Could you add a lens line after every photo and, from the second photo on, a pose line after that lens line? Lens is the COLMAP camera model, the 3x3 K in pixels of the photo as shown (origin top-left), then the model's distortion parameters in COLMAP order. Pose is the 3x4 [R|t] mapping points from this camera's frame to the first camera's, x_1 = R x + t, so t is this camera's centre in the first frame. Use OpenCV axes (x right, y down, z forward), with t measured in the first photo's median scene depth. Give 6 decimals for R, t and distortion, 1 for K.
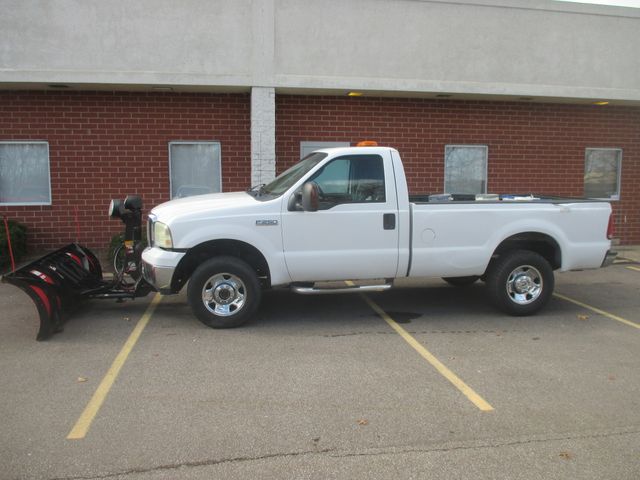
lens RADIAL K [[516.8, 0, 315.3], [0, 516.8, 241.4], [0, 0, 1]] dist [-0.043356, 0.003560]
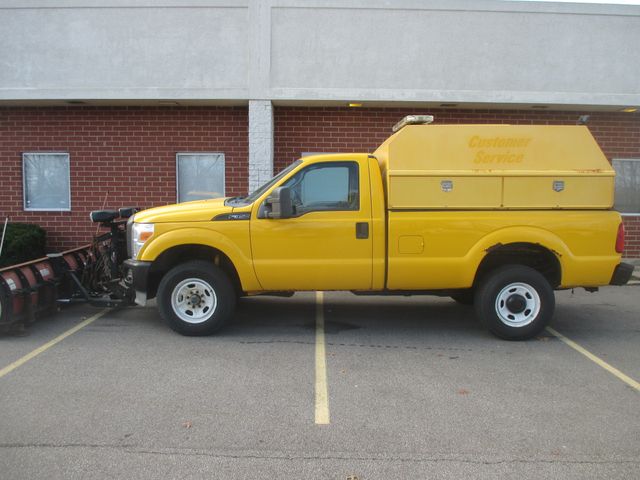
lens RADIAL K [[516.8, 0, 320.8], [0, 516.8, 240.9], [0, 0, 1]] dist [-0.043356, 0.003560]
pose [[0.987320, 0.024278, -0.156876, 0.188117], [-0.027722, 0.999420, -0.019802, -0.000569], [0.156304, 0.023900, 0.987420, 0.007337]]
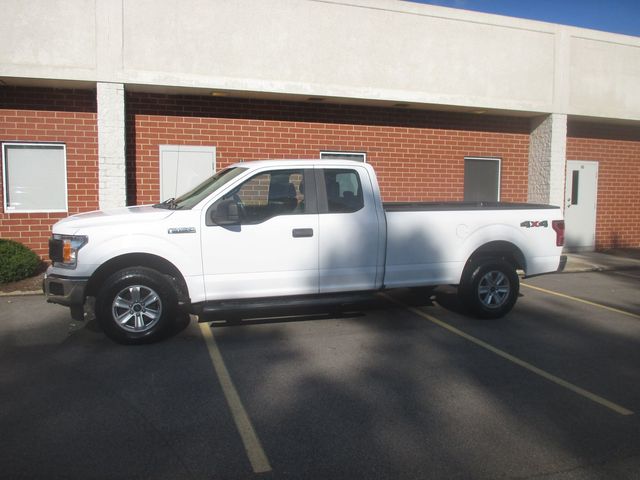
lens RADIAL K [[516.8, 0, 316.7], [0, 516.8, 238.1], [0, 0, 1]] dist [-0.043356, 0.003560]
pose [[0.988751, -0.005428, 0.149475, 0.118751], [0.009659, 0.999573, -0.027594, -0.002674], [-0.149261, 0.028727, 0.988380, 0.078849]]
